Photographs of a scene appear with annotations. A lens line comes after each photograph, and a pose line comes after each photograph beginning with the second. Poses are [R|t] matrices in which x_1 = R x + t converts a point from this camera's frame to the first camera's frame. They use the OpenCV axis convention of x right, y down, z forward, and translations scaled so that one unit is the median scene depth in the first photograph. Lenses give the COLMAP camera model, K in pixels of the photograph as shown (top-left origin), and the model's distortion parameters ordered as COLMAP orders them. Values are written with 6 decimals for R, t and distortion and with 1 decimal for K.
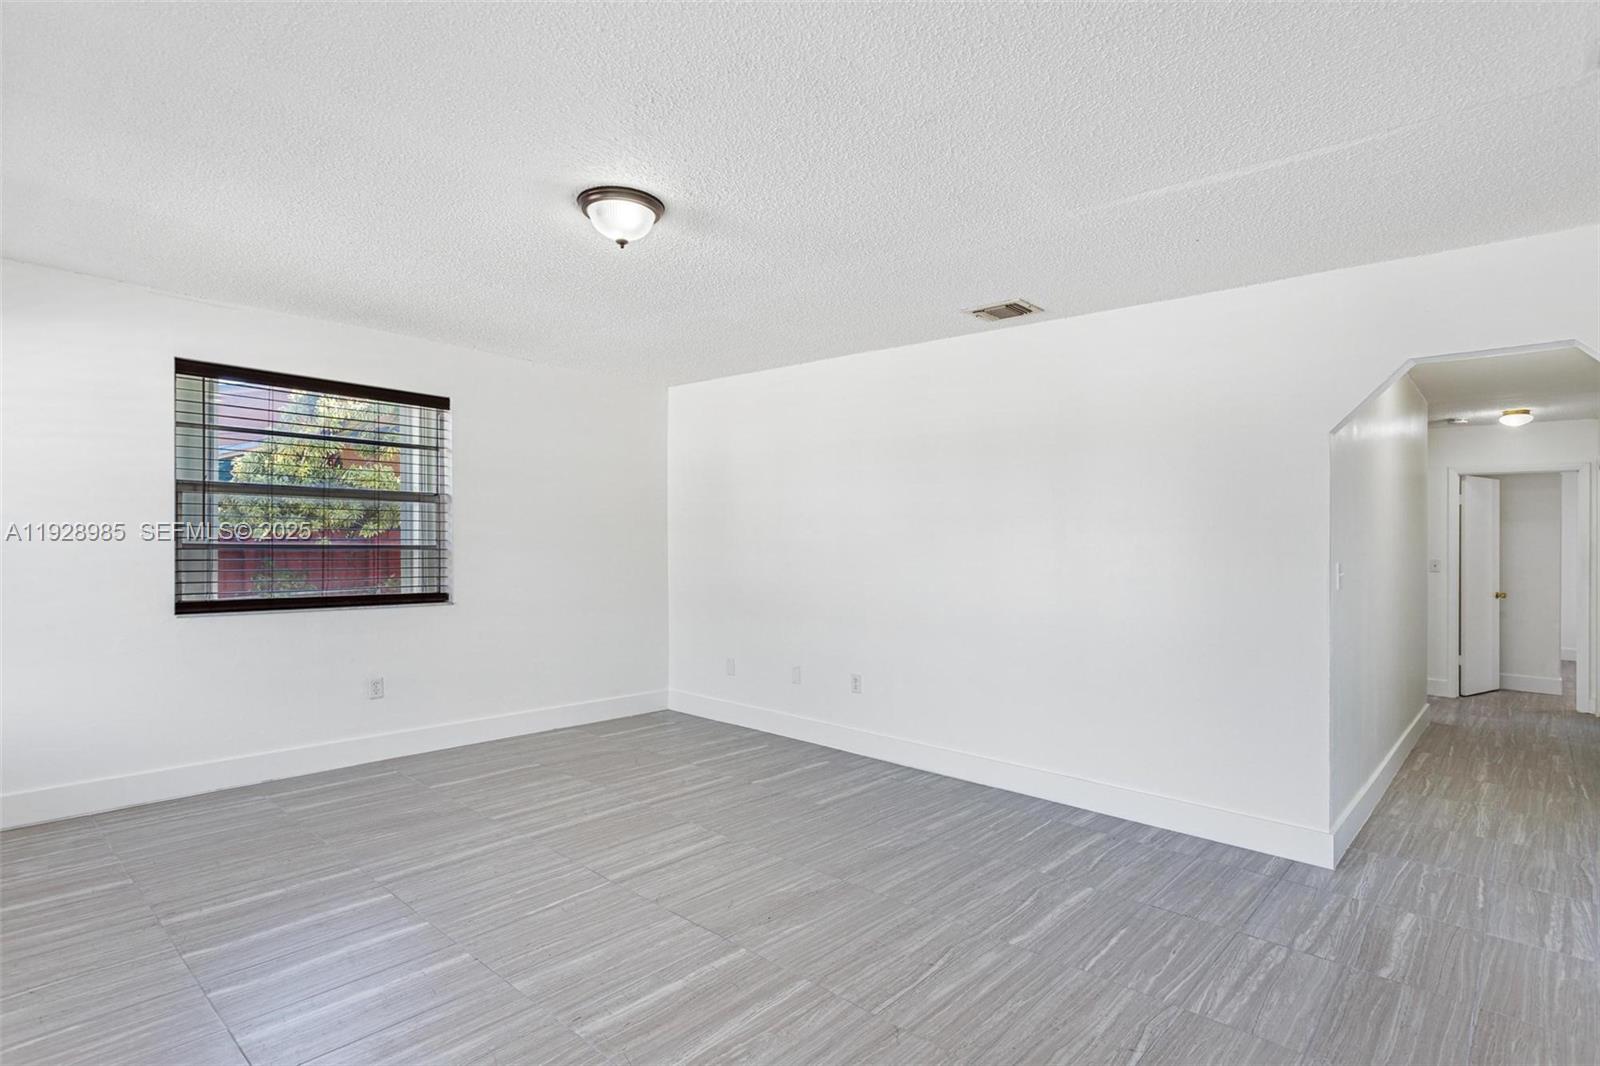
lens RADIAL K [[759.6, 0, 795.8], [0, 759.6, 520.7], [0, 0, 1]] dist [0.003631, 0.001723]
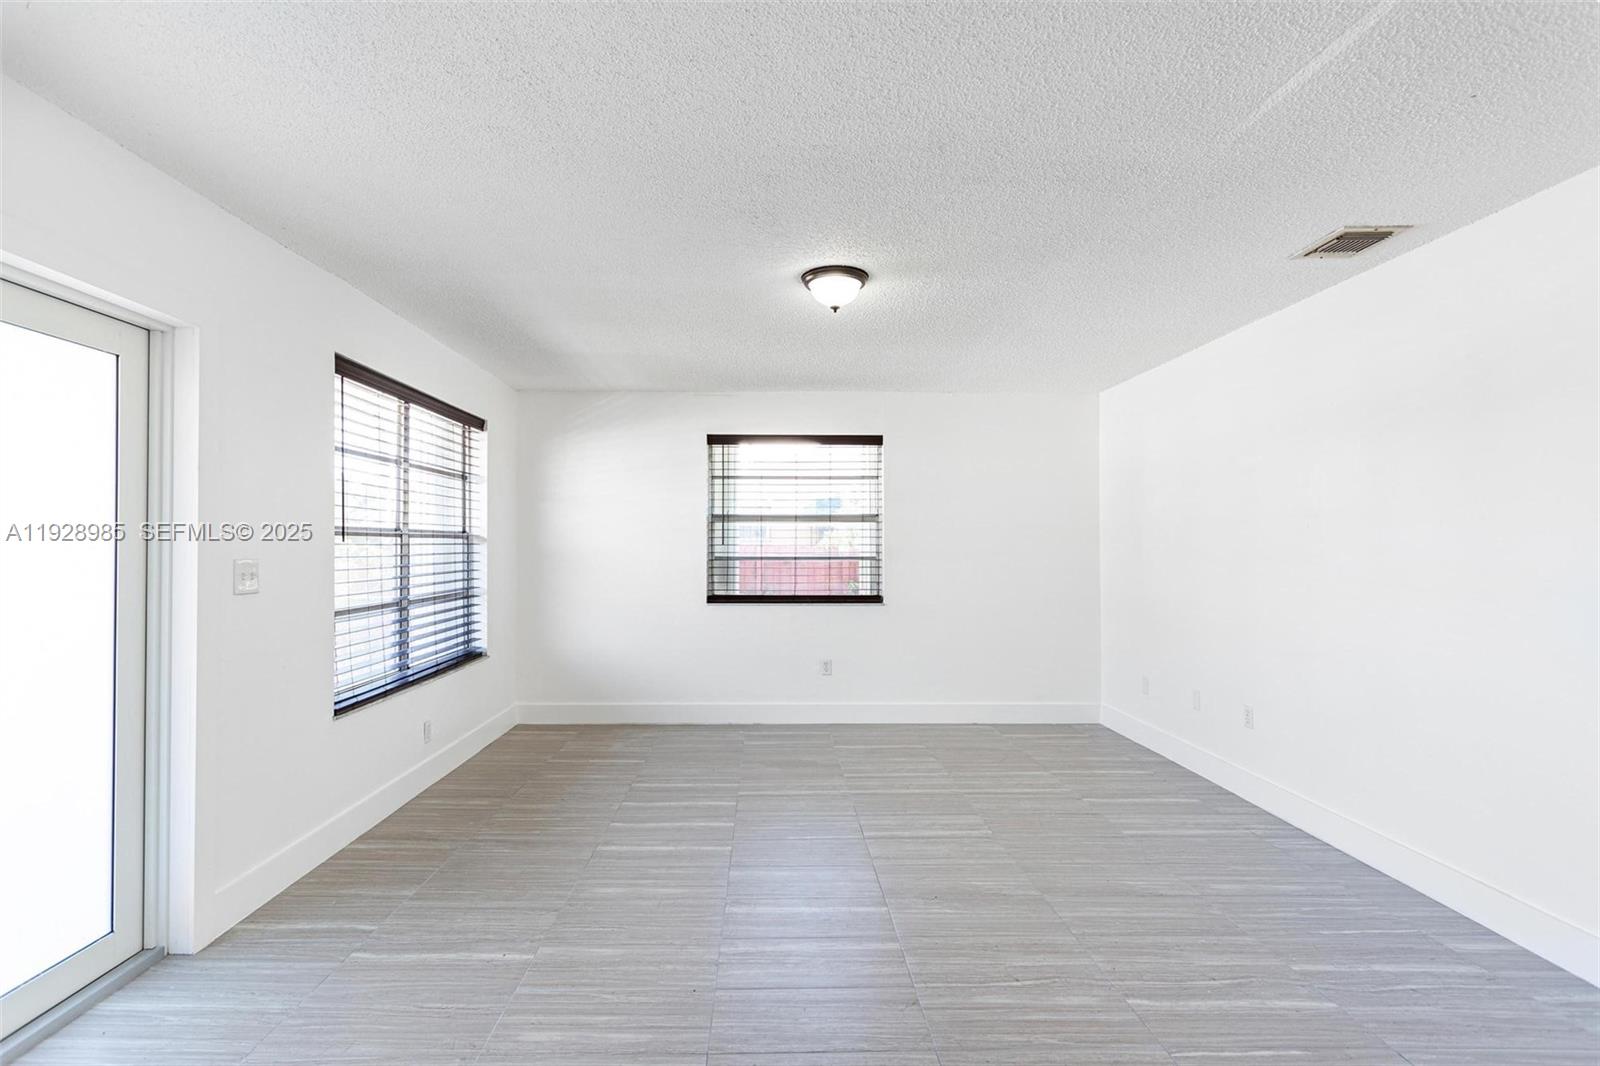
lens RADIAL K [[759.6, 0, 795.8], [0, 759.6, 520.7], [0, 0, 1]] dist [0.003631, 0.001723]
pose [[0.698838, -0.041648, -0.714066, 0.420663], [0.030927, 0.999129, -0.028007, 0.006610], [0.714611, -0.002512, 0.699518, 0.067104]]
